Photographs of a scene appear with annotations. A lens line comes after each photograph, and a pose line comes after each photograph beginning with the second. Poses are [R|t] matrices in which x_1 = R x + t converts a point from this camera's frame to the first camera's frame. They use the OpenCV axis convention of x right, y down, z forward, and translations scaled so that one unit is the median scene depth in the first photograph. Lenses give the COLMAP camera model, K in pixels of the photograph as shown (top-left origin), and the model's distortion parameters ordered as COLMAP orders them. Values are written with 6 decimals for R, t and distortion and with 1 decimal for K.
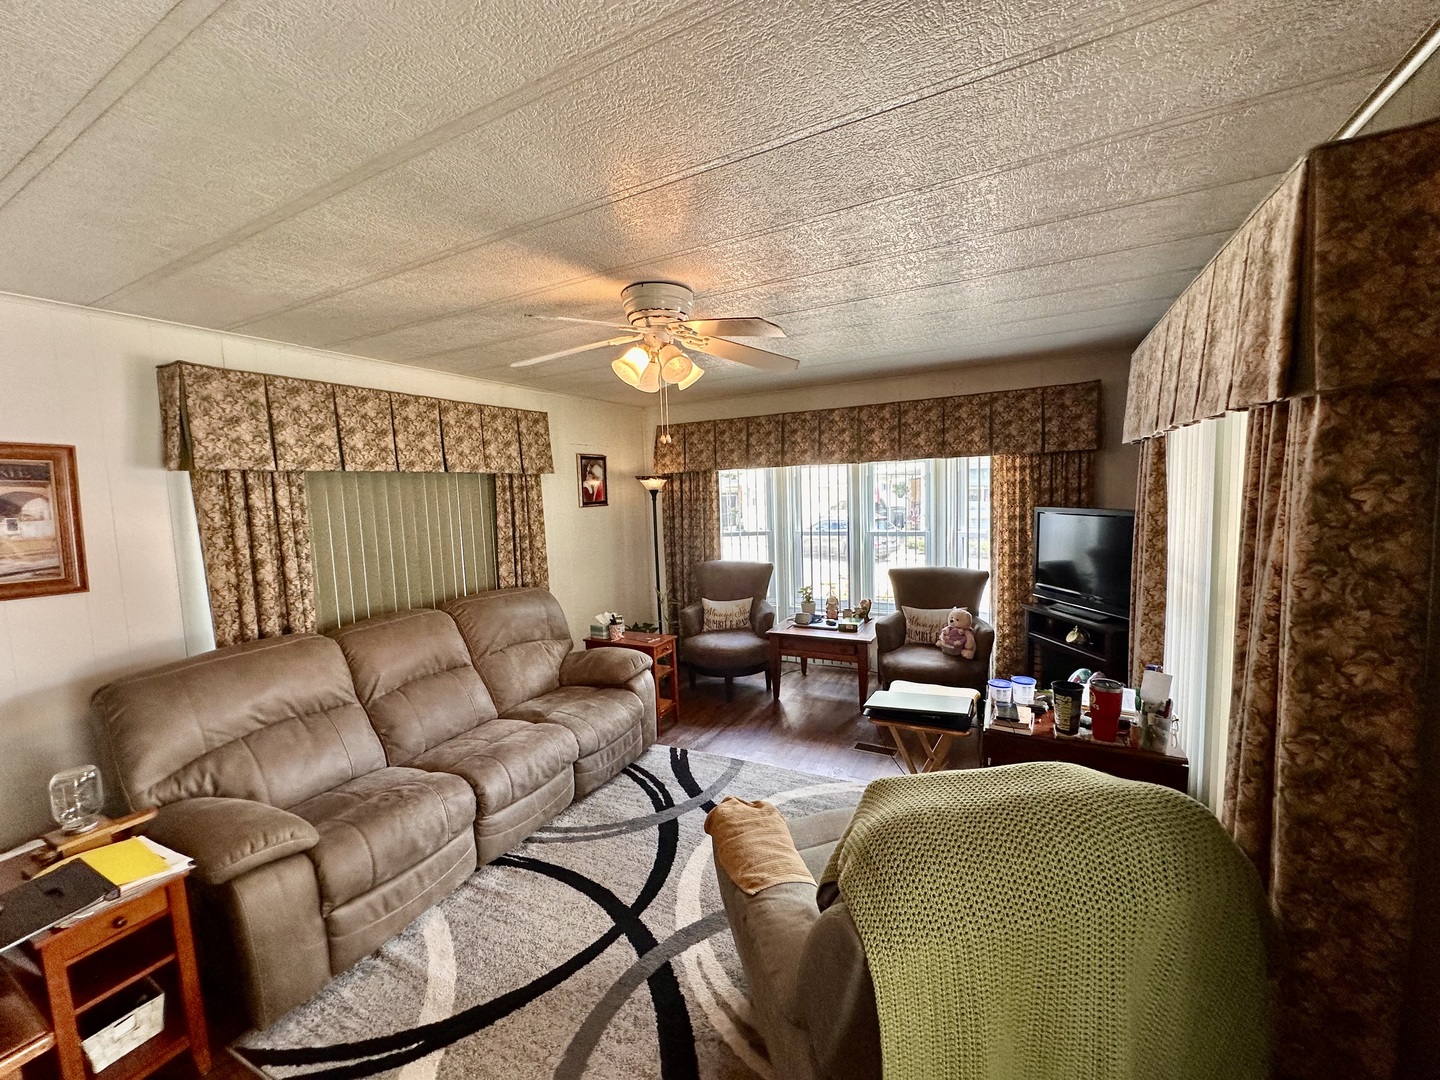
lens RADIAL K [[574.3, 0, 718.5], [0, 574.3, 538.0], [0, 0, 1]] dist [-0.002834, 0.000099]
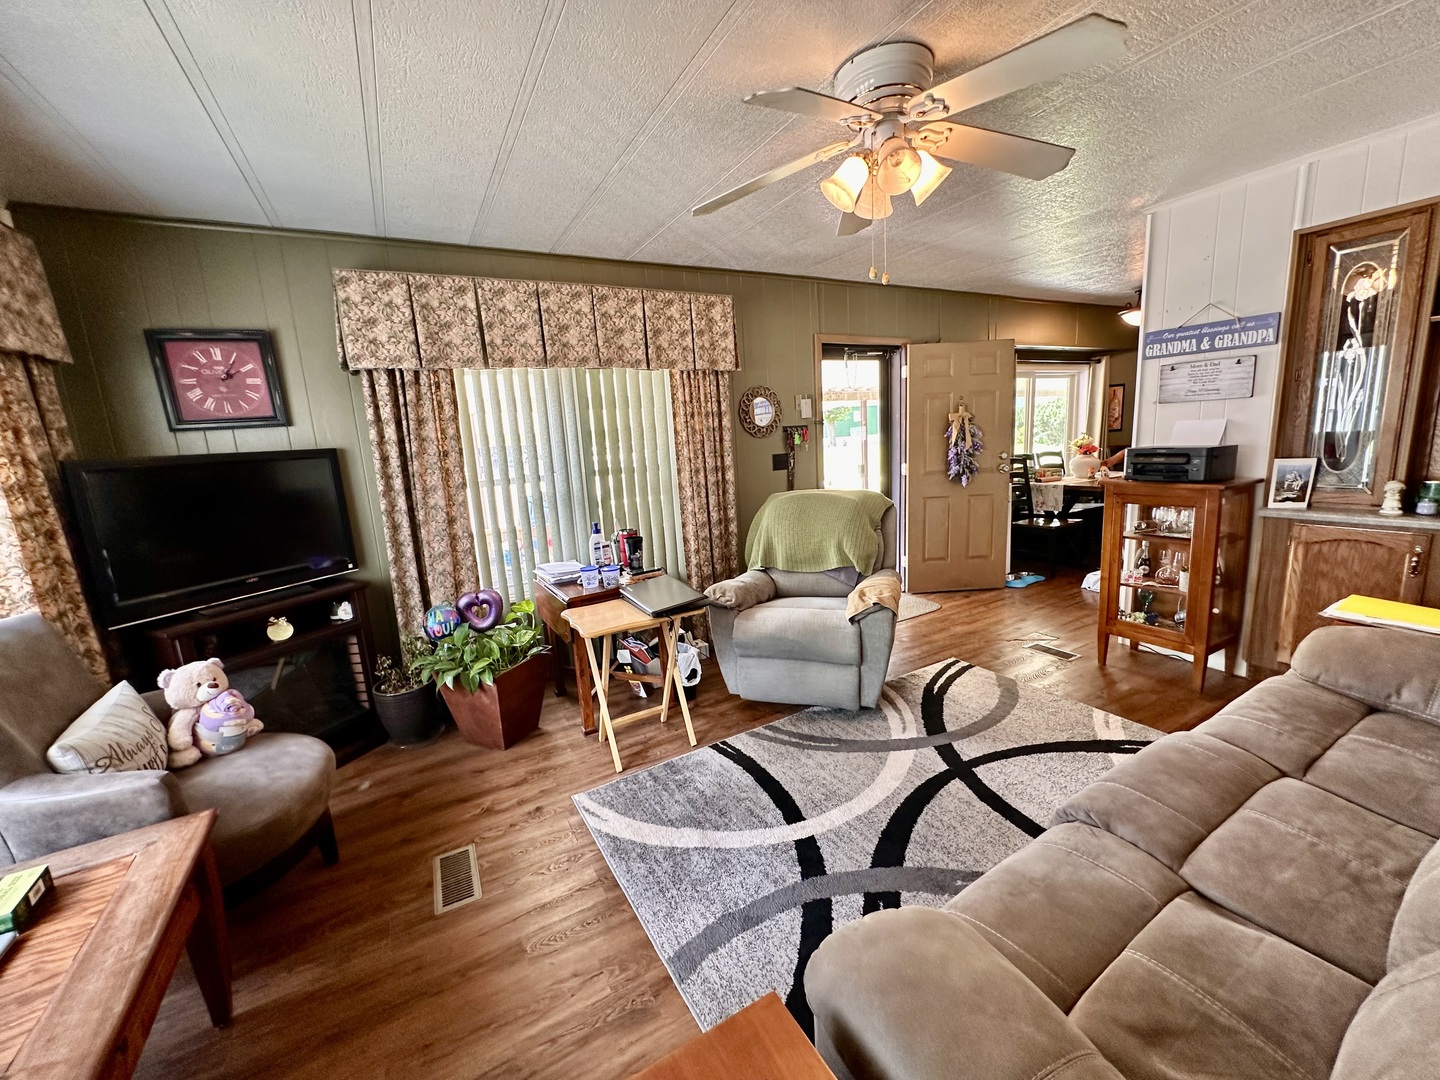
lens RADIAL K [[574.3, 0, 718.5], [0, 574.3, 538.0], [0, 0, 1]] dist [-0.002834, 0.000099]
pose [[-0.832397, -0.012155, 0.554046, -0.370126], [0.136765, 0.964331, 0.226631, -0.045741], [-0.537038, 0.264421, -0.801044, 1.982270]]
